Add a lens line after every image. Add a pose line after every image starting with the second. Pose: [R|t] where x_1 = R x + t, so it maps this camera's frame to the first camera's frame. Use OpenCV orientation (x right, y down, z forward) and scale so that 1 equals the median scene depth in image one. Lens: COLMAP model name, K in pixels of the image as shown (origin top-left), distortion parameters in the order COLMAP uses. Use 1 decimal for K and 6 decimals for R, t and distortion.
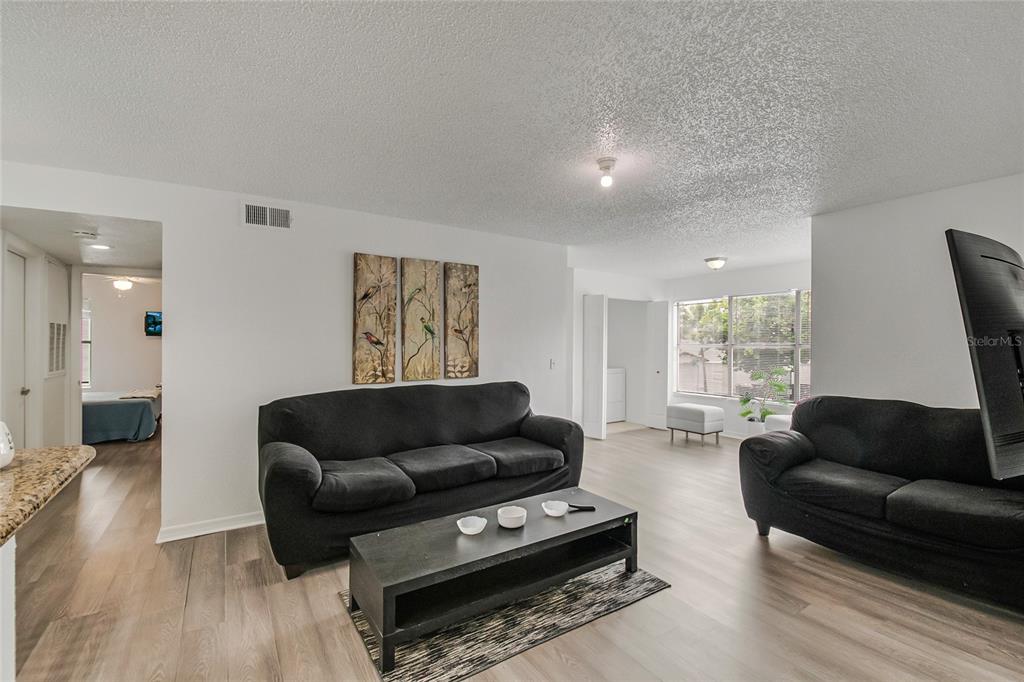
lens RADIAL K [[452.4, 0, 518.0], [0, 452.4, 343.9], [0, 0, 1]] dist [0.008637, -0.015583]
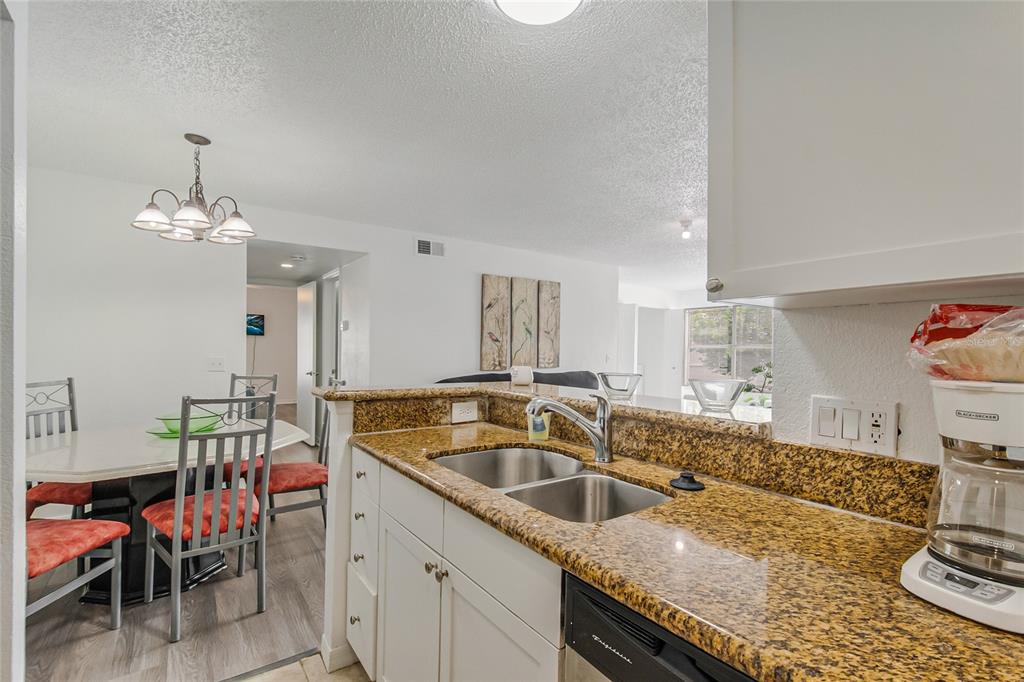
lens RADIAL K [[452.4, 0, 518.0], [0, 452.4, 343.9], [0, 0, 1]] dist [0.008637, -0.015583]
pose [[0.998637, 0.006569, 0.051770, -0.303126], [-0.006284, 0.999964, -0.005680, 0.014747], [-0.051806, 0.005347, 0.998643, -0.334698]]
